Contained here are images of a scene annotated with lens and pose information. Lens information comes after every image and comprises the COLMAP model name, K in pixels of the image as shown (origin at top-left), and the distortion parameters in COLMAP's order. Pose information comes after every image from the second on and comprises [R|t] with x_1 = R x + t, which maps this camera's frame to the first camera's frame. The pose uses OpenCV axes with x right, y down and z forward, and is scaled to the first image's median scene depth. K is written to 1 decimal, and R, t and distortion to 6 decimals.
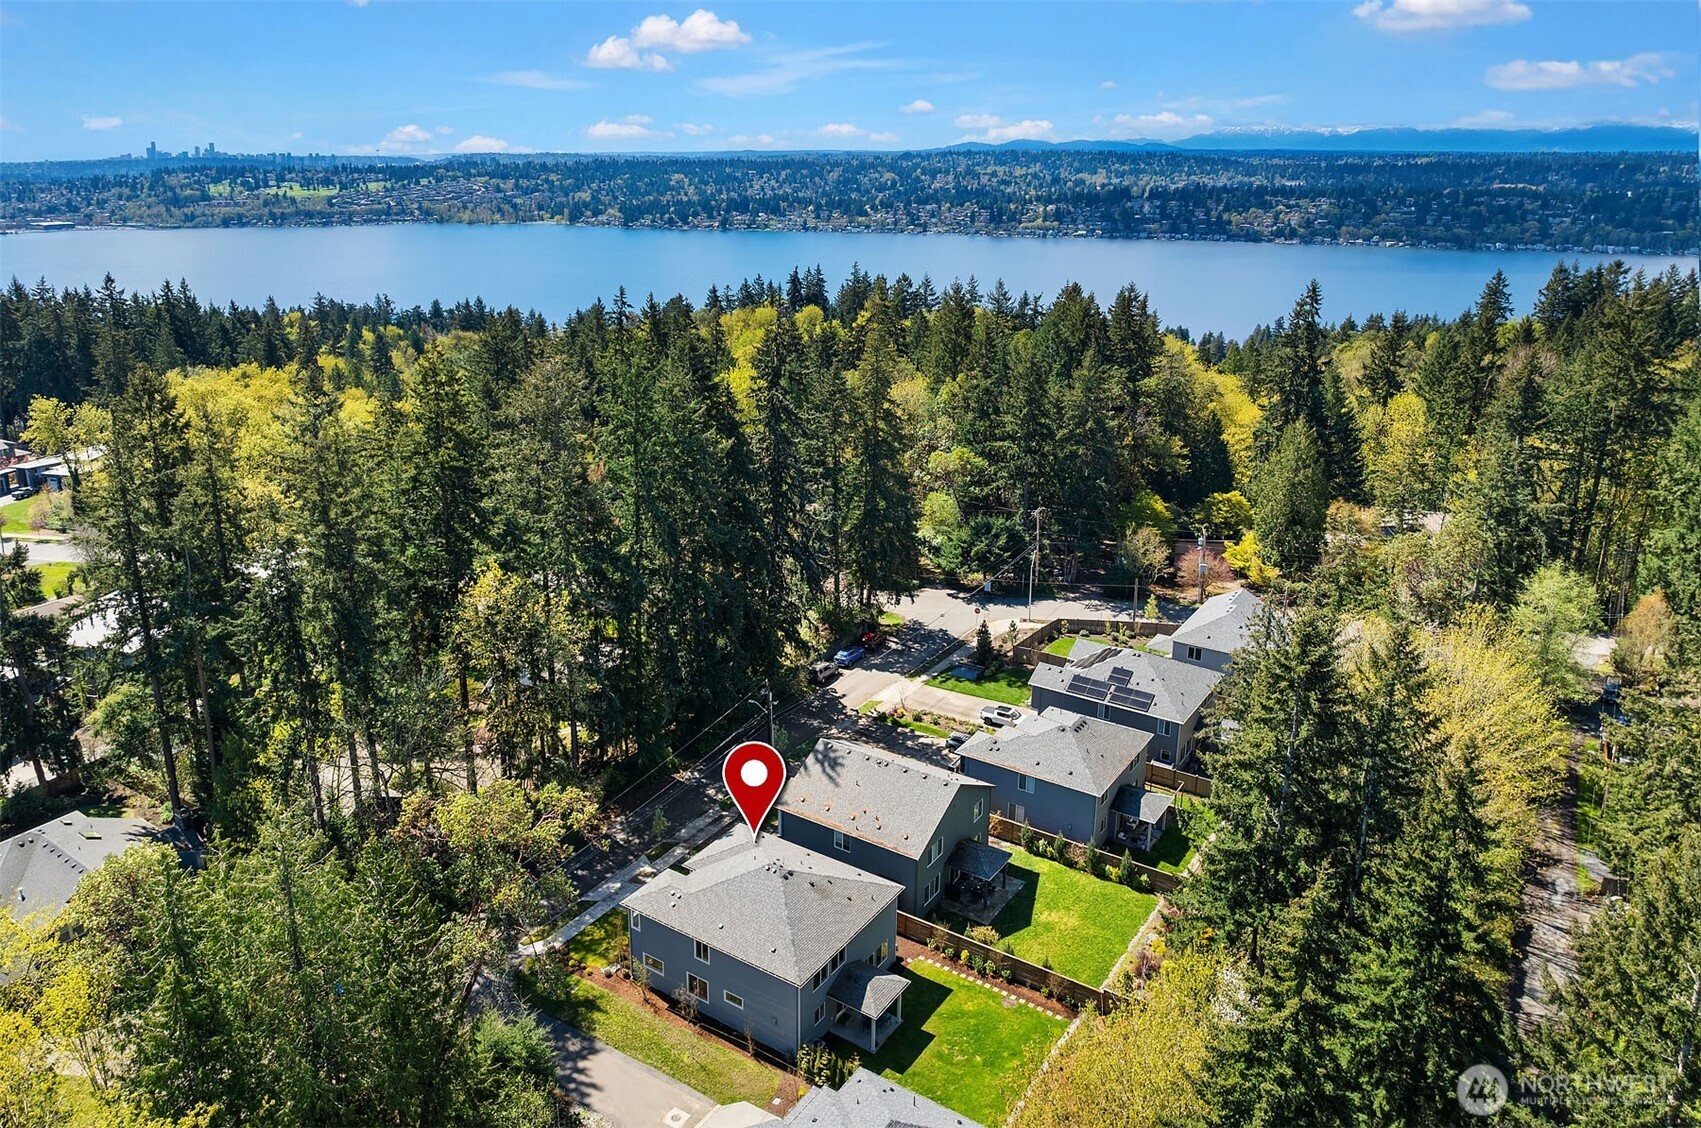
lens RADIAL K [[1199.2, 0, 849.1], [0, 1199.2, 627.1], [0, 0, 1]] dist [-0.009275, -0.001653]
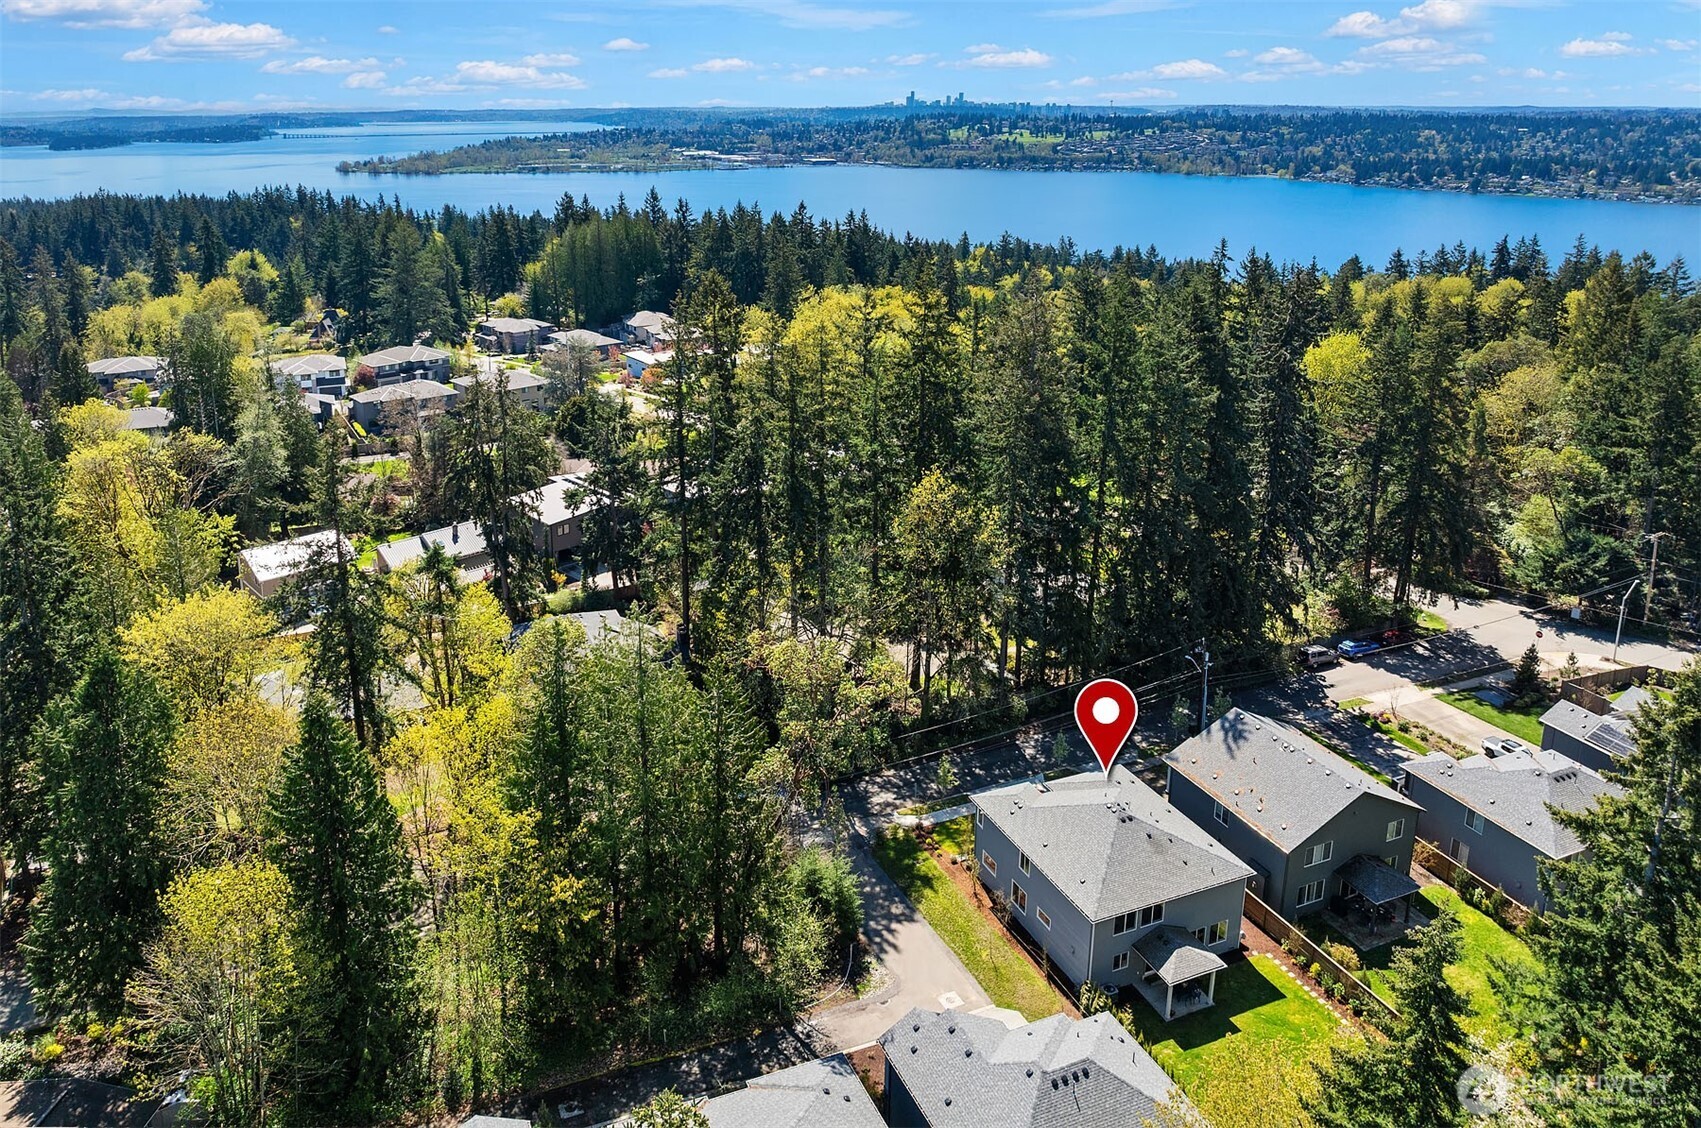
lens RADIAL K [[1207.7, 0, 850.5], [0, 1207.7, 564.0], [0, 0, 1]] dist [-0.006087, -0.004254]
pose [[0.849051, 0.193681, -0.491528, 0.104243], [-0.200238, 0.978936, 0.039854, 0.001623], [0.488893, 0.064584, 0.869950, -0.003110]]
